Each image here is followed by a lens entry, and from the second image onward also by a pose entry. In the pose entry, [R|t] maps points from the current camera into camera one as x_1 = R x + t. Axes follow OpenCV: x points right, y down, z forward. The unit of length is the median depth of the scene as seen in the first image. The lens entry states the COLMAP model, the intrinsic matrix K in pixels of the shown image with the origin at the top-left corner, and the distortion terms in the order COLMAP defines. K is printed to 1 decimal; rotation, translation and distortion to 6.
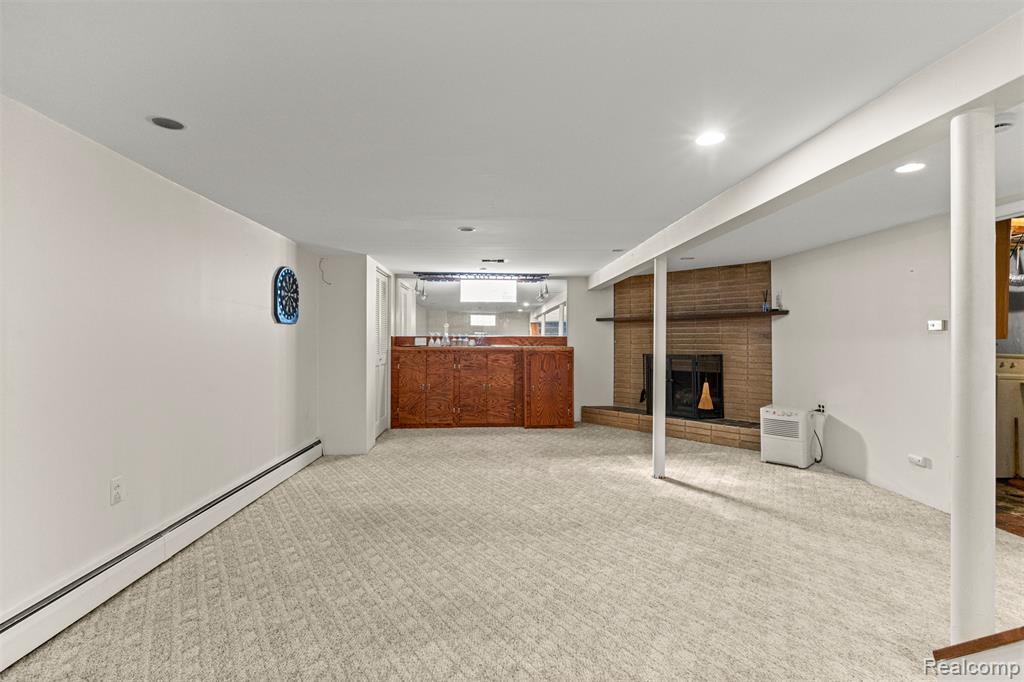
lens RADIAL K [[486.0, 0, 512.0], [0, 486.0, 341.0], [0, 0, 1]] dist [0.001994, 0.000194]
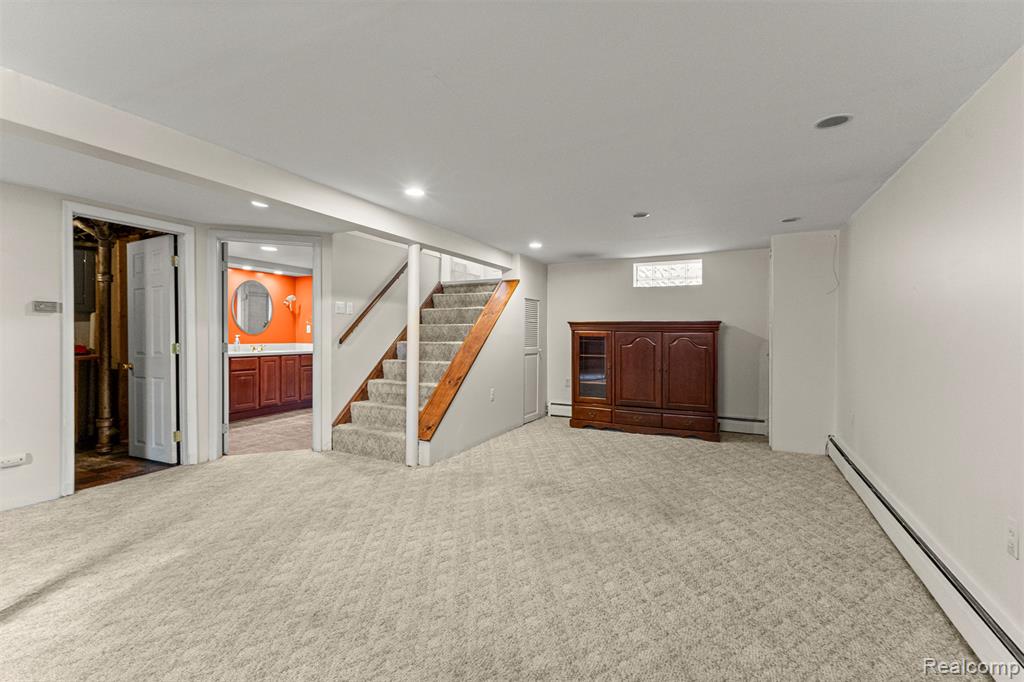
lens RADIAL K [[443.6, 0, 511.1], [0, 443.6, 331.8], [0, 0, 1]] dist [0.010382, 0.000101]
pose [[-0.871446, -0.003510, 0.490479, -0.401241], [-0.005821, 0.999978, -0.003184, 0.013273], [-0.490457, -0.005630, -0.871447, 1.520477]]
